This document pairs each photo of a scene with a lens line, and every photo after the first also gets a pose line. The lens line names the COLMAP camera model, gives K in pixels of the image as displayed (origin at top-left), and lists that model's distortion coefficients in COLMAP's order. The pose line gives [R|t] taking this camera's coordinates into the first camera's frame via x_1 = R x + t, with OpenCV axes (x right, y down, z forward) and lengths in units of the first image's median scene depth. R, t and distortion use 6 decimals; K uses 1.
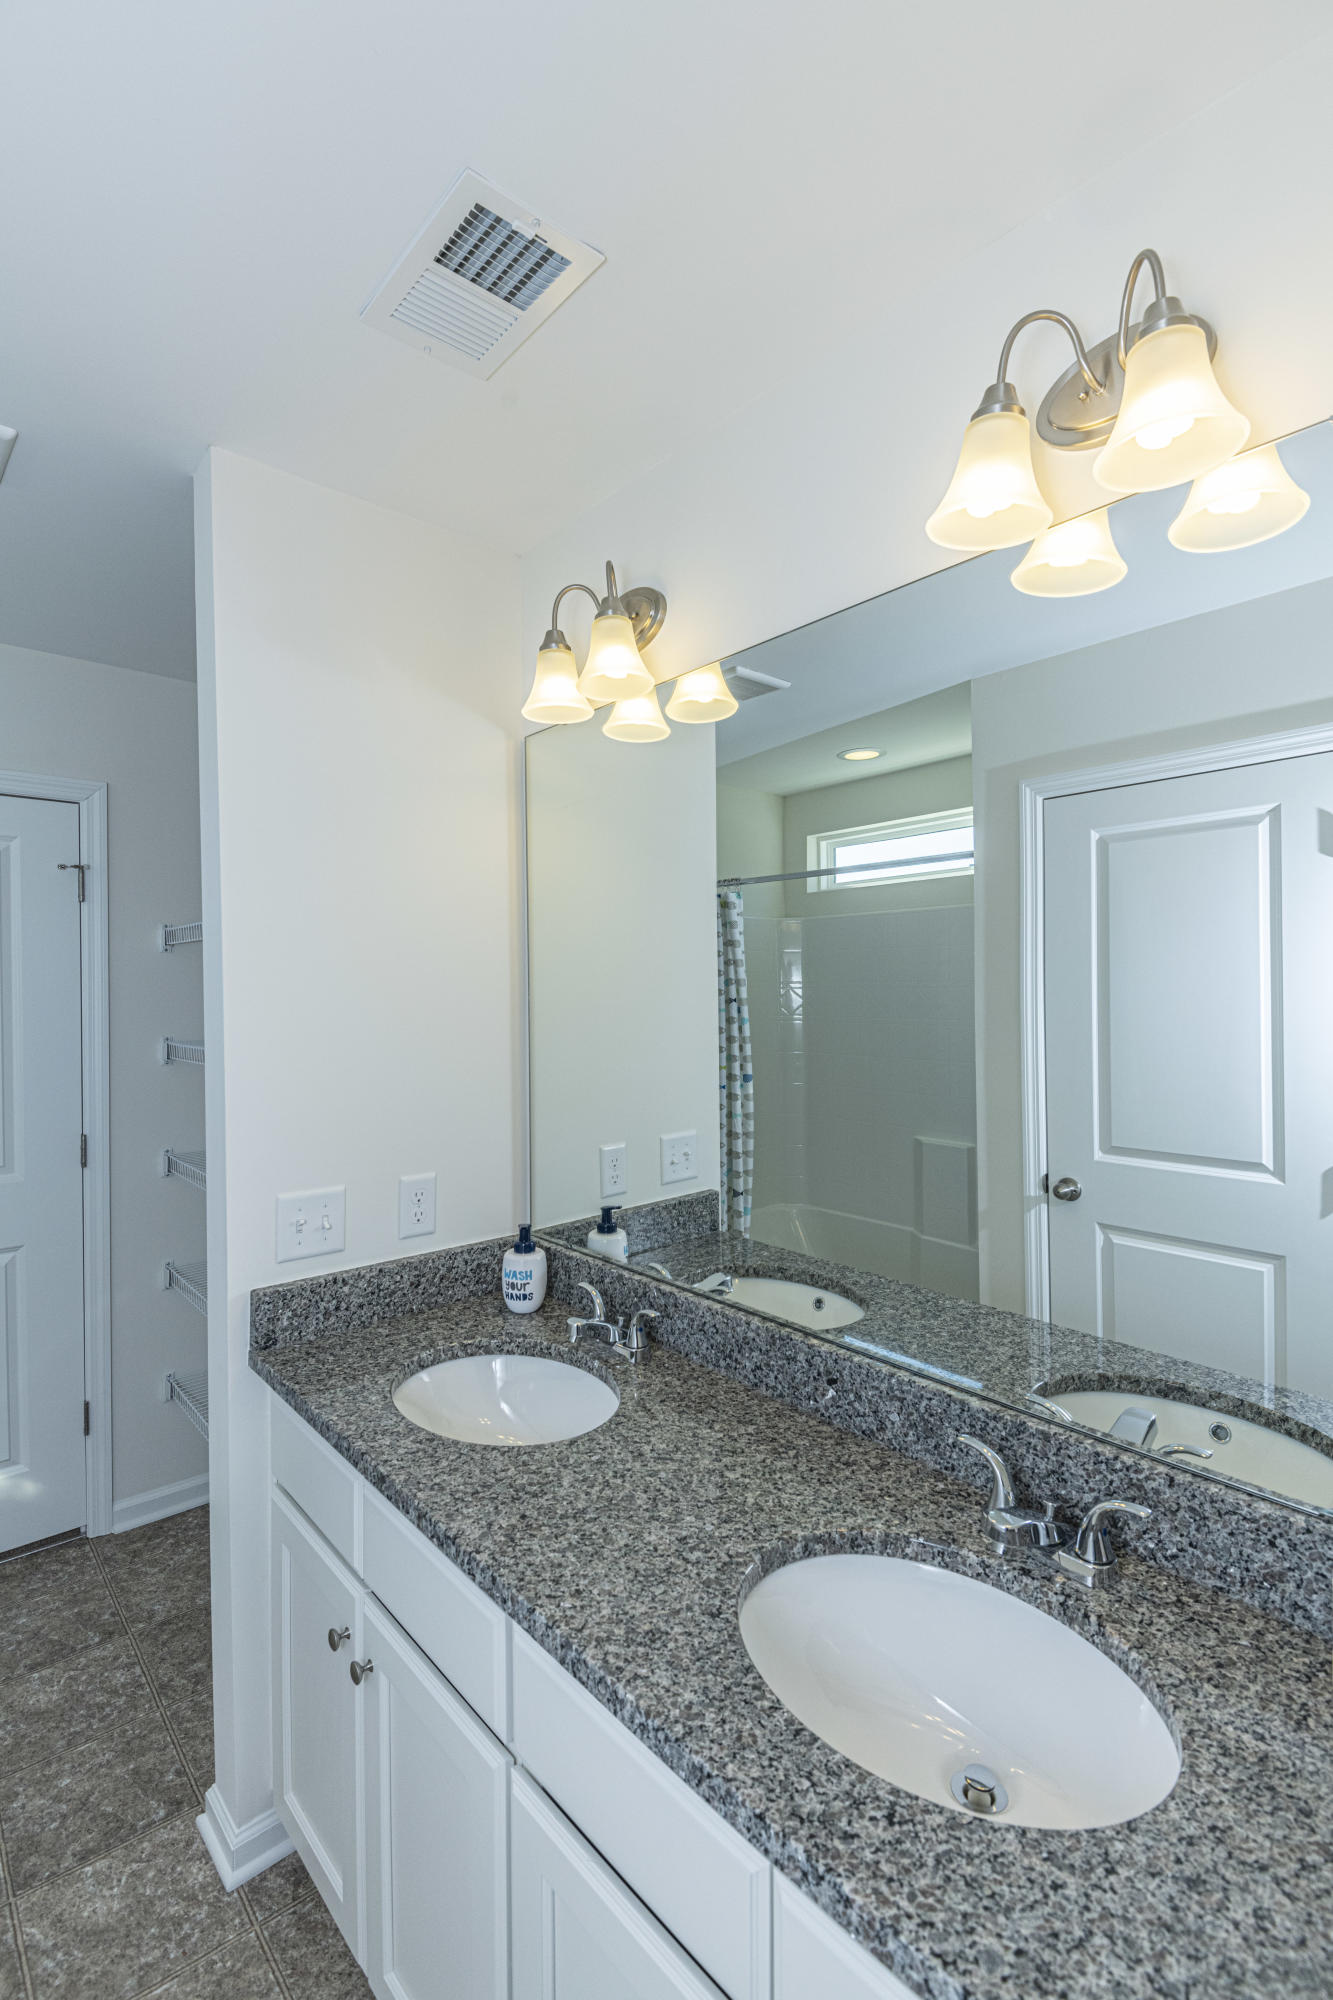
lens RADIAL K [[899.2, 0, 639.8], [0, 899.2, 996.8], [0, 0, 1]] dist [0.019329, -0.019918]
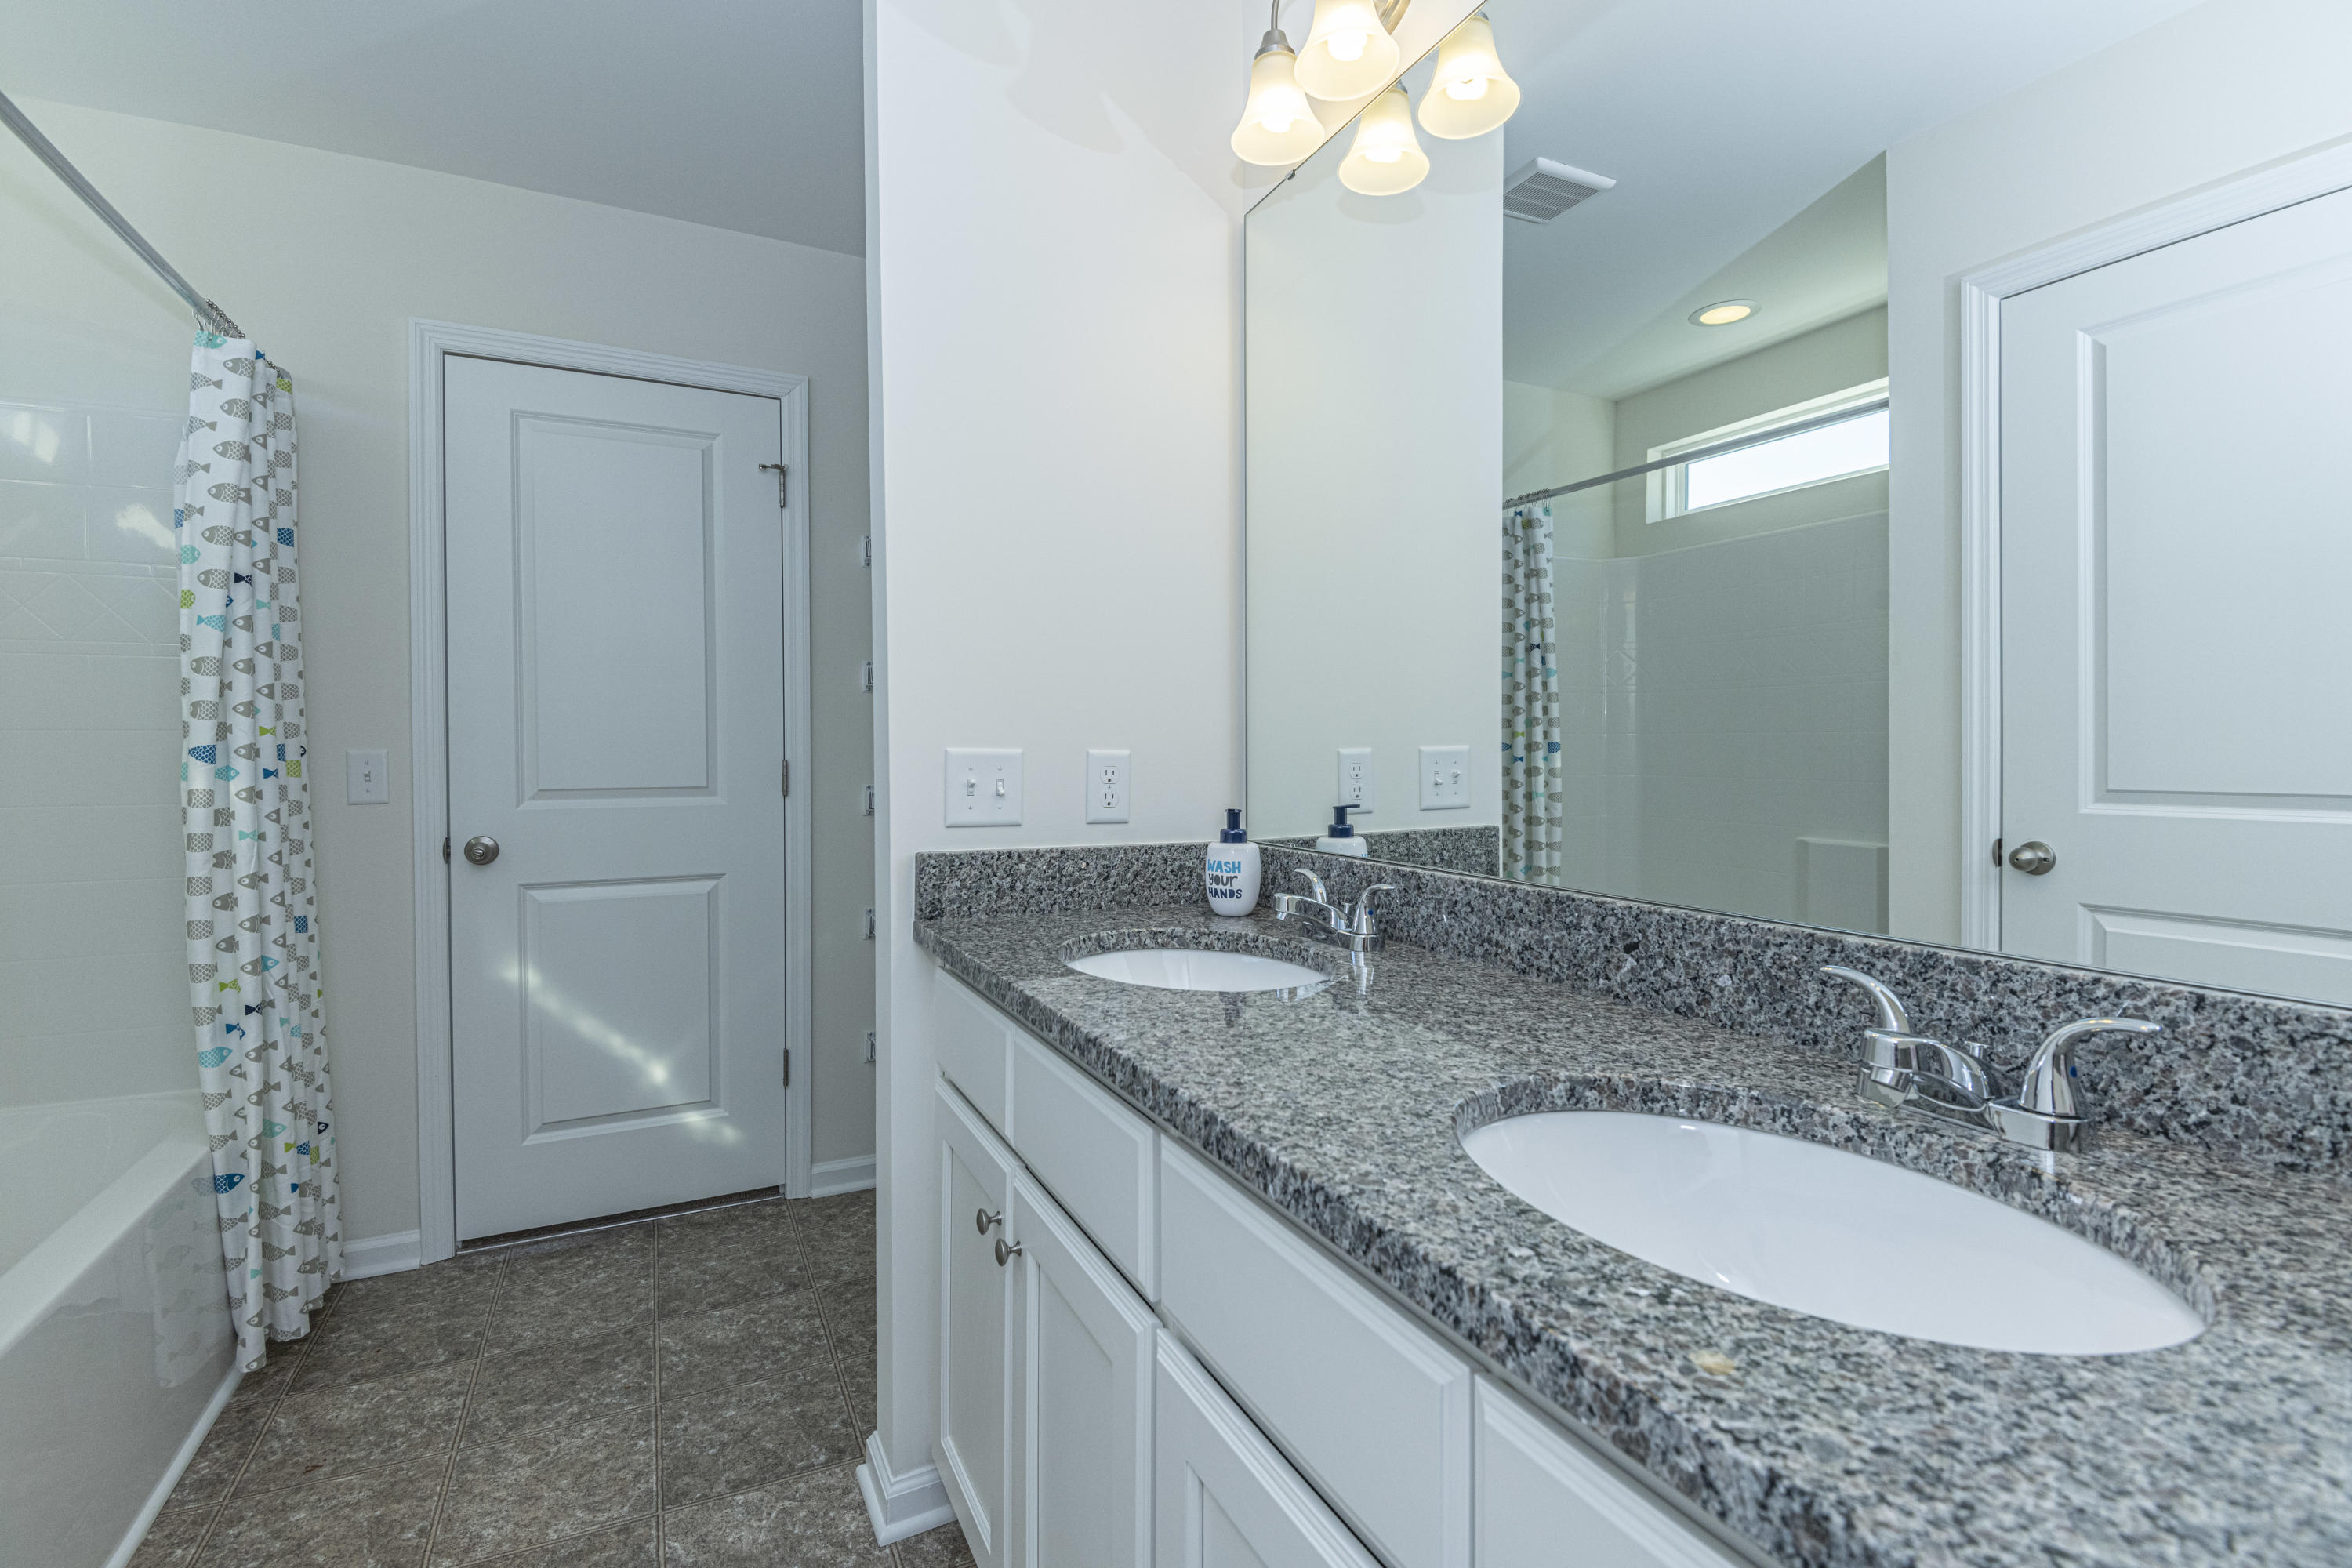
lens RADIAL K [[1057.5, 0, 1159.4], [0, 1057.5, 743.5], [0, 0, 1]] dist [0.019329, -0.019918]
pose [[0.968220, 0.011287, -0.249846, 0.048355], [-0.009259, 0.999914, 0.009289, 0.210827], [0.249929, -0.006680, 0.968241, 0.077806]]
